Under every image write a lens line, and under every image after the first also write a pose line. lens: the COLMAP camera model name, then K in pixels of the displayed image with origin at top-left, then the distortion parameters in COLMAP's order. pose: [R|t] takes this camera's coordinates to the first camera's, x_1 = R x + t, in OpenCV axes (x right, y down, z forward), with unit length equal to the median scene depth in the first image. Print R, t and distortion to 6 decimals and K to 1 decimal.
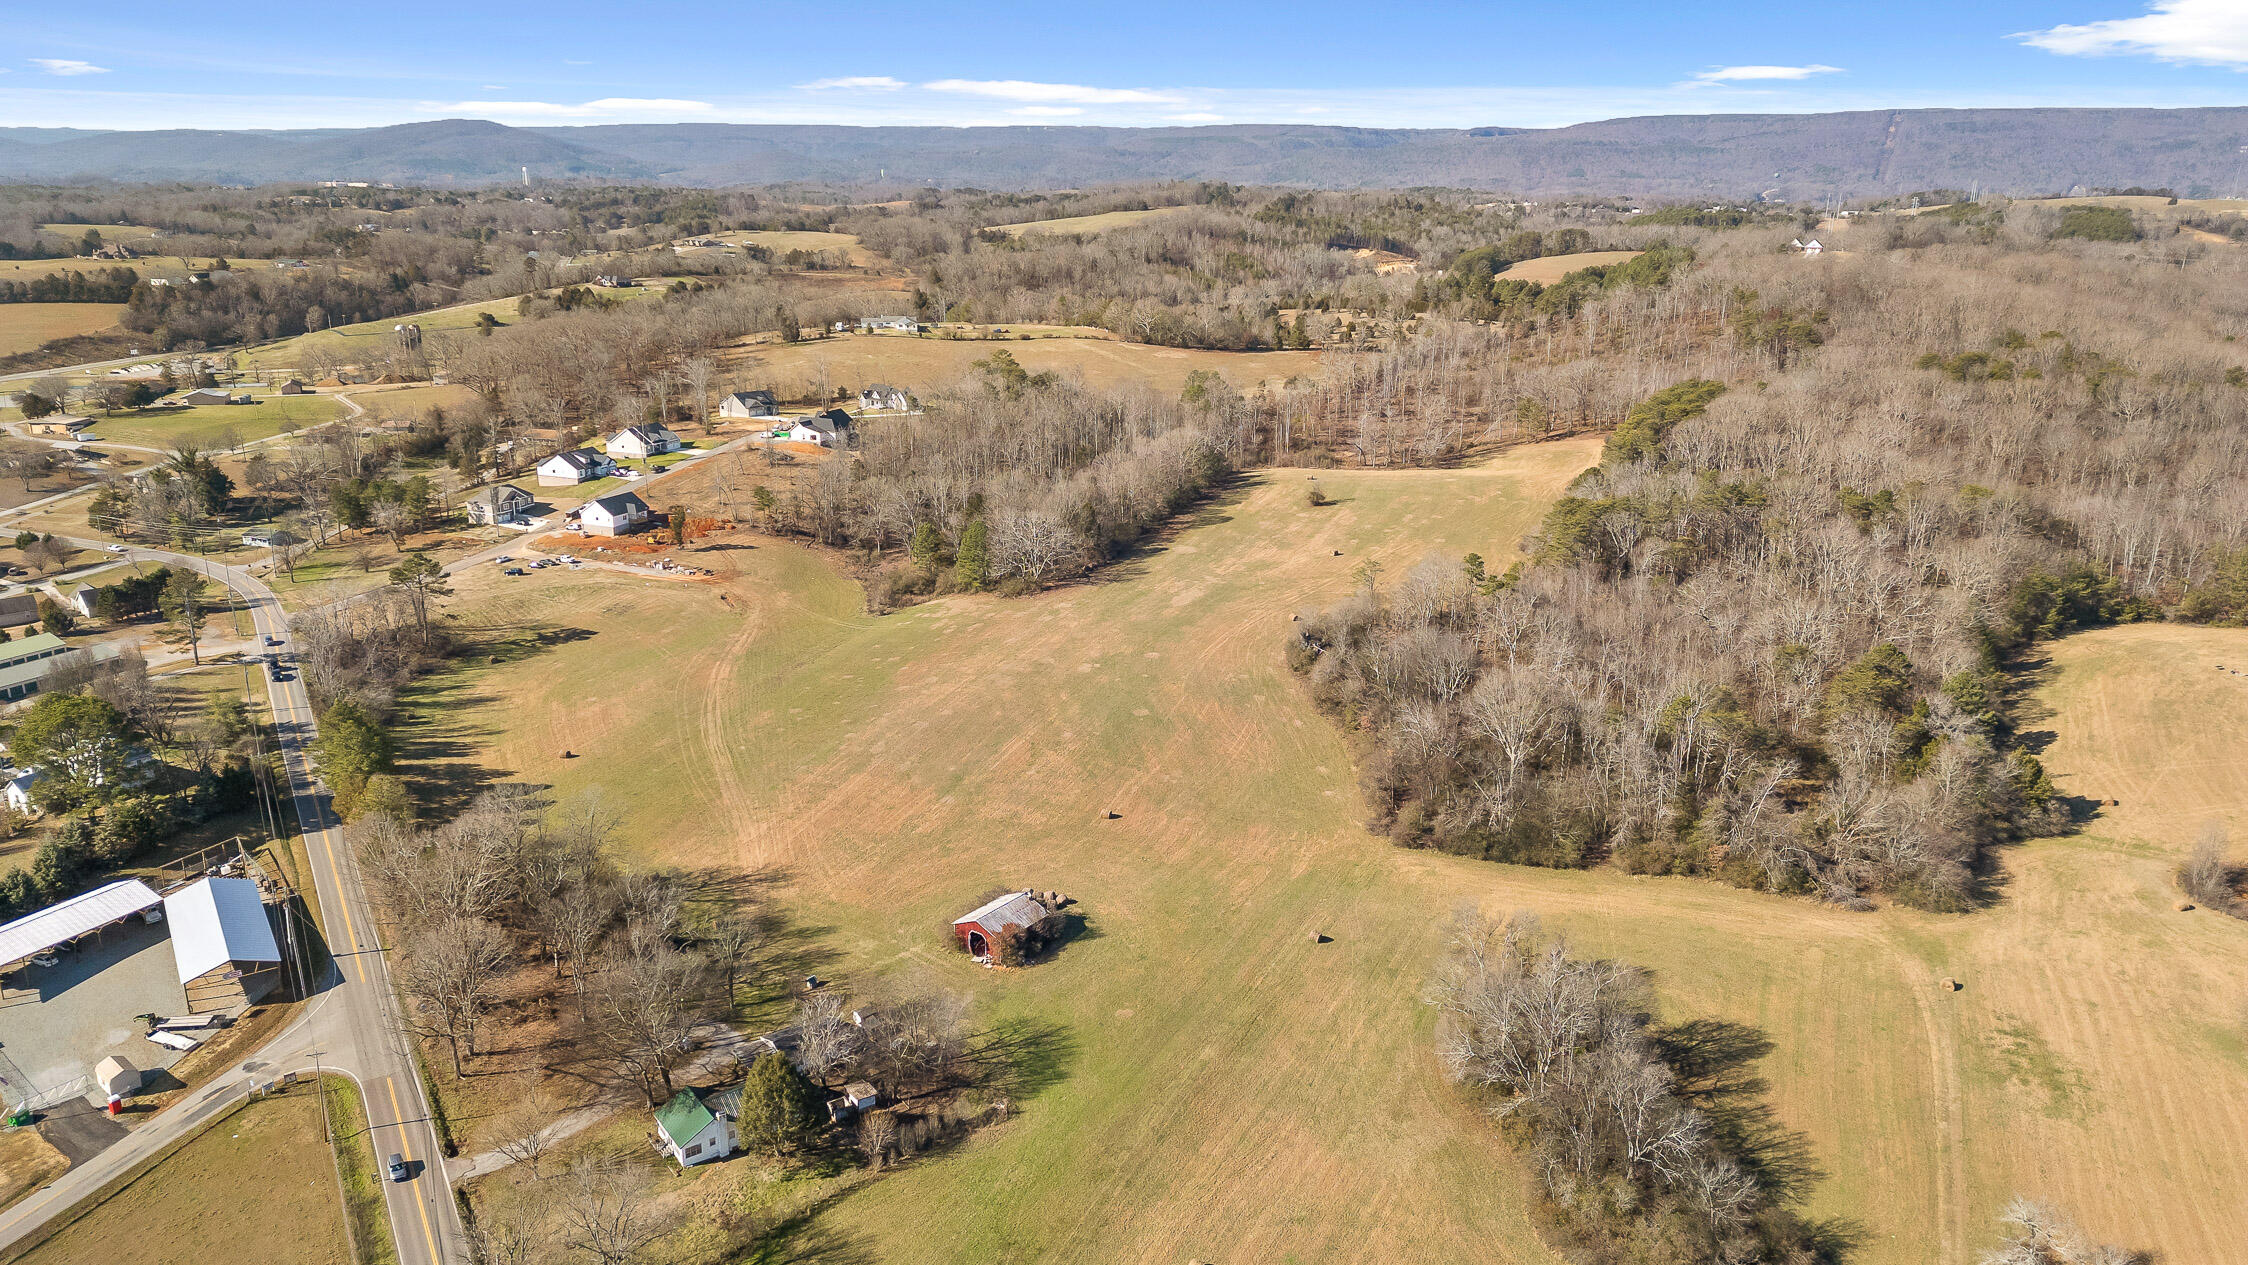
lens RADIAL K [[1573.5, 0, 1114.2], [0, 1573.5, 637.1], [0, 0, 1]] dist [0.094217, -0.097067]
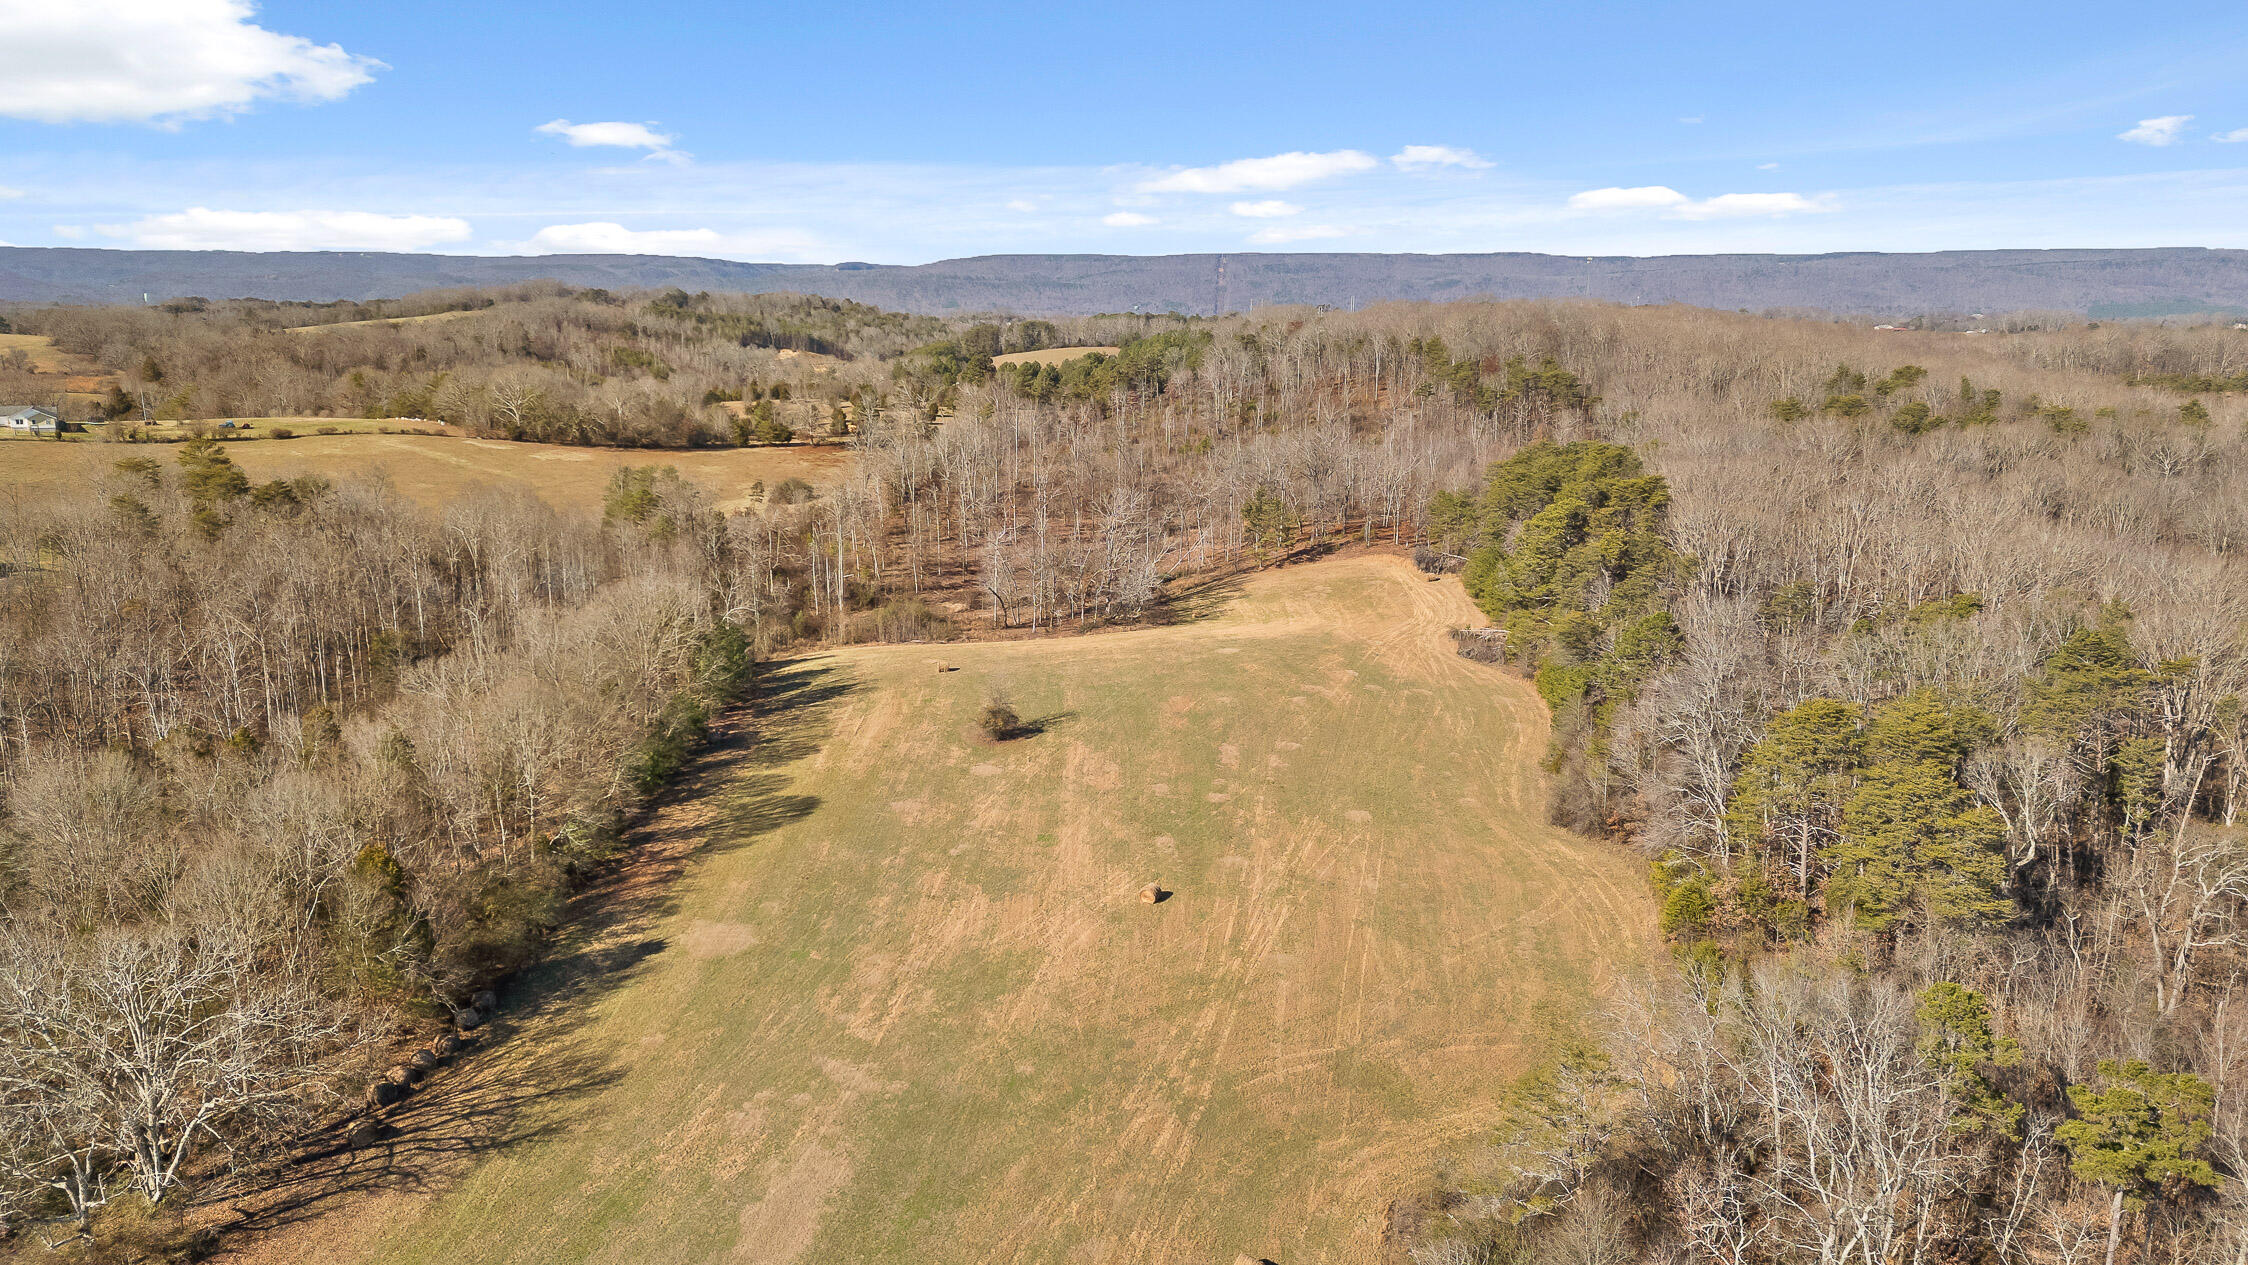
lens RADIAL K [[1573.5, 0, 1114.2], [0, 1573.5, 637.1], [0, 0, 1]] dist [0.094217, -0.097067]
pose [[0.926477, -0.076729, 0.368447, 0.003208], [0.107578, 0.992141, -0.063896, -0.072097], [-0.360648, 0.098835, 0.927450, 0.536134]]
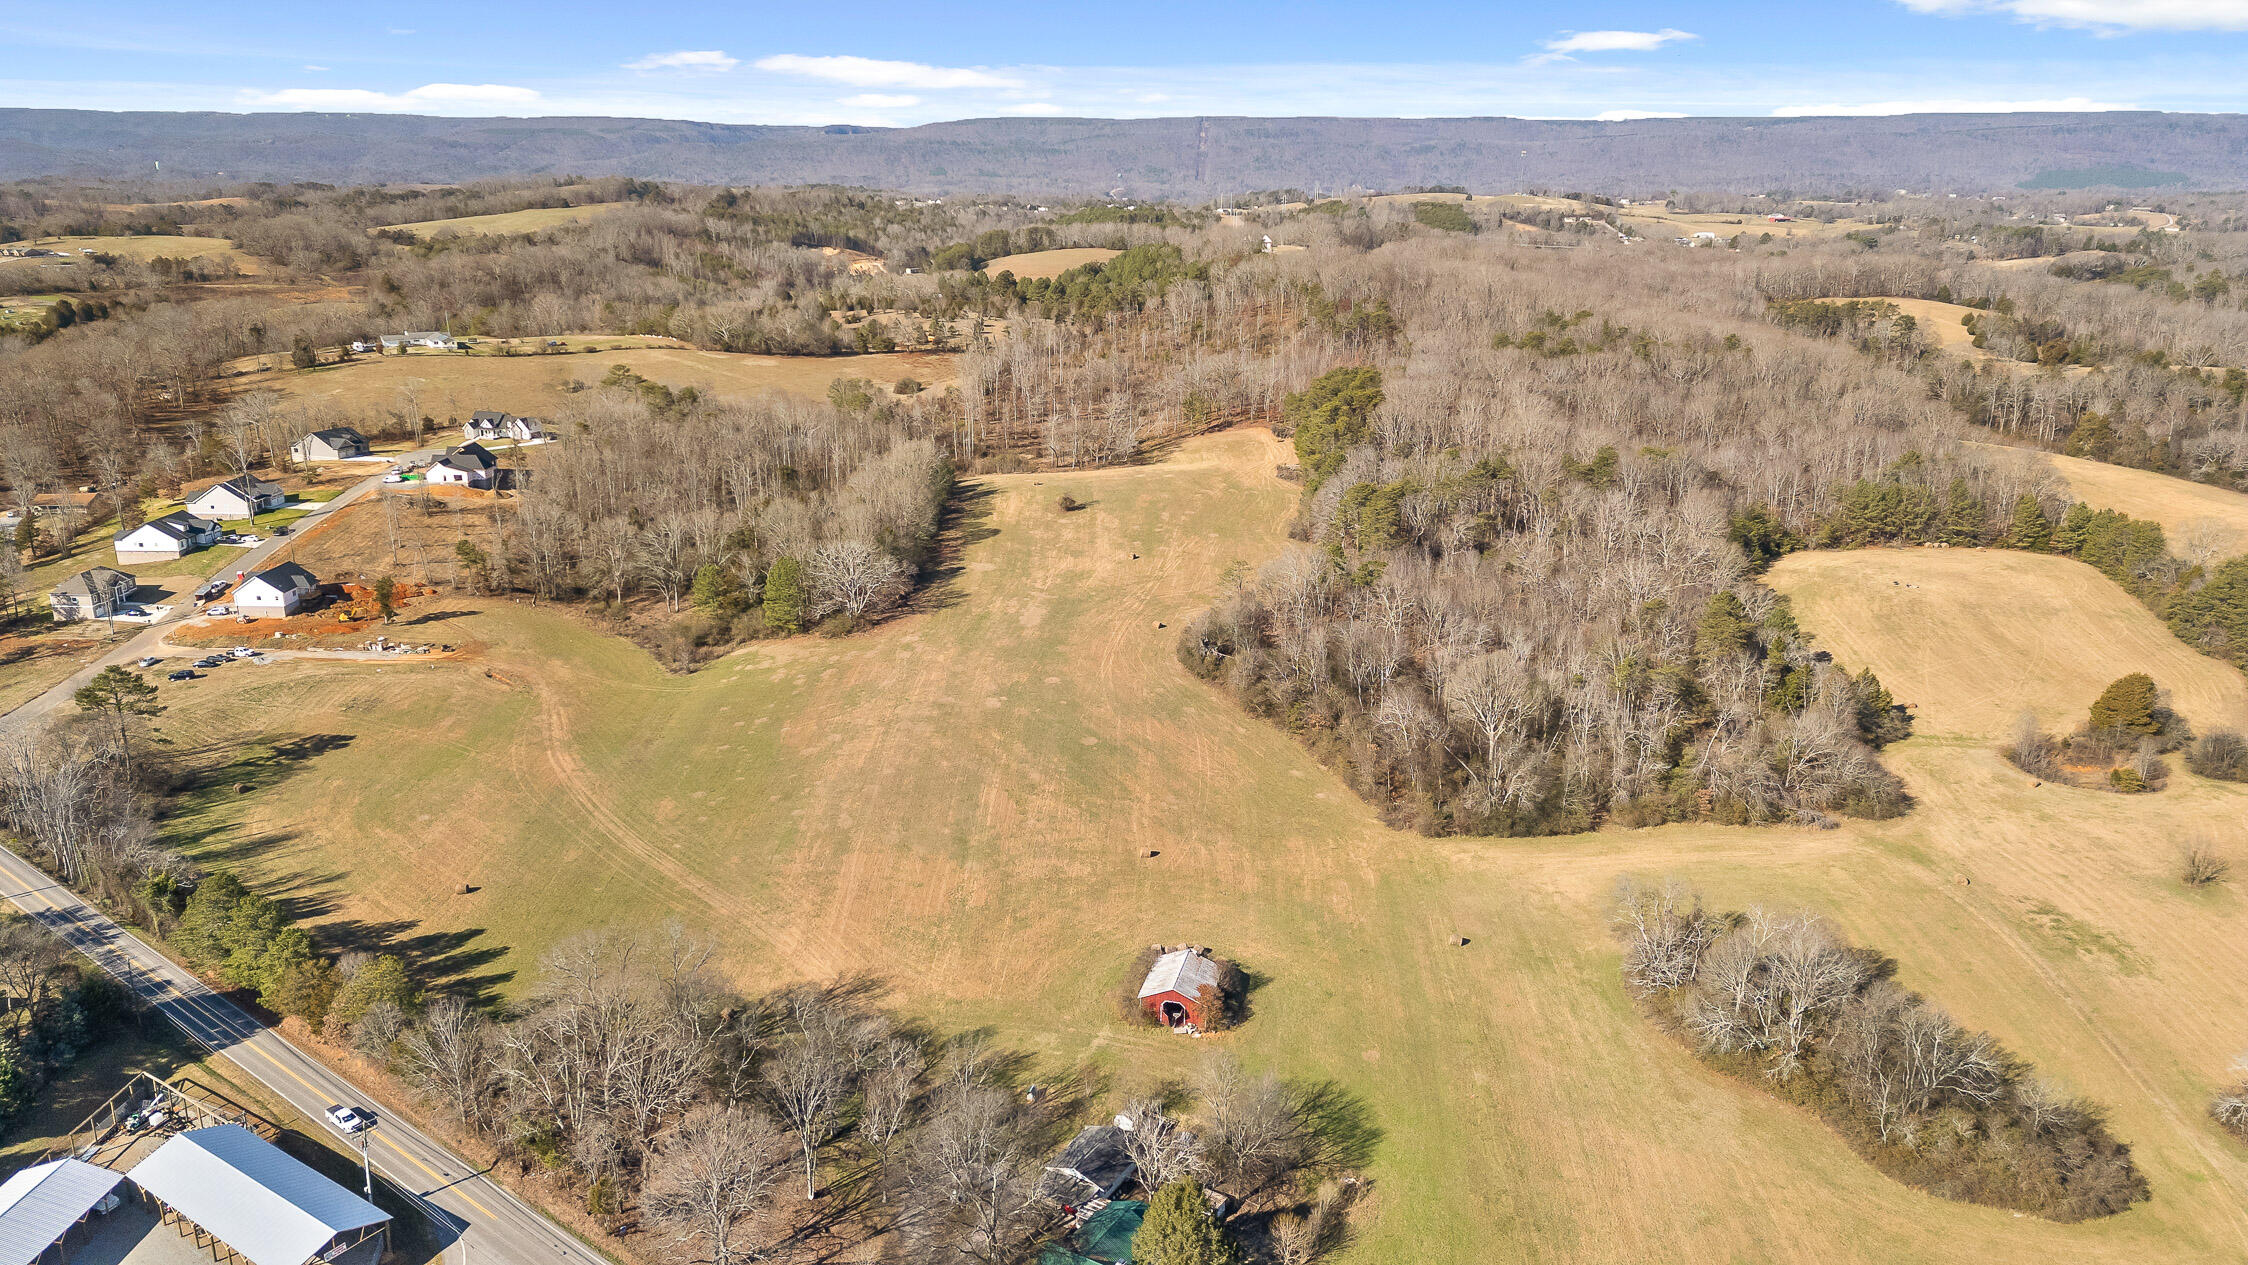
lens RADIAL K [[1573.5, 0, 1114.2], [0, 1573.5, 637.1], [0, 0, 1]] dist [0.094217, -0.097067]
pose [[0.922334, -0.111444, 0.369974, -0.195642], [0.110755, 0.993577, 0.023179, -0.021821], [-0.370181, 0.019597, 0.928753, 0.069842]]
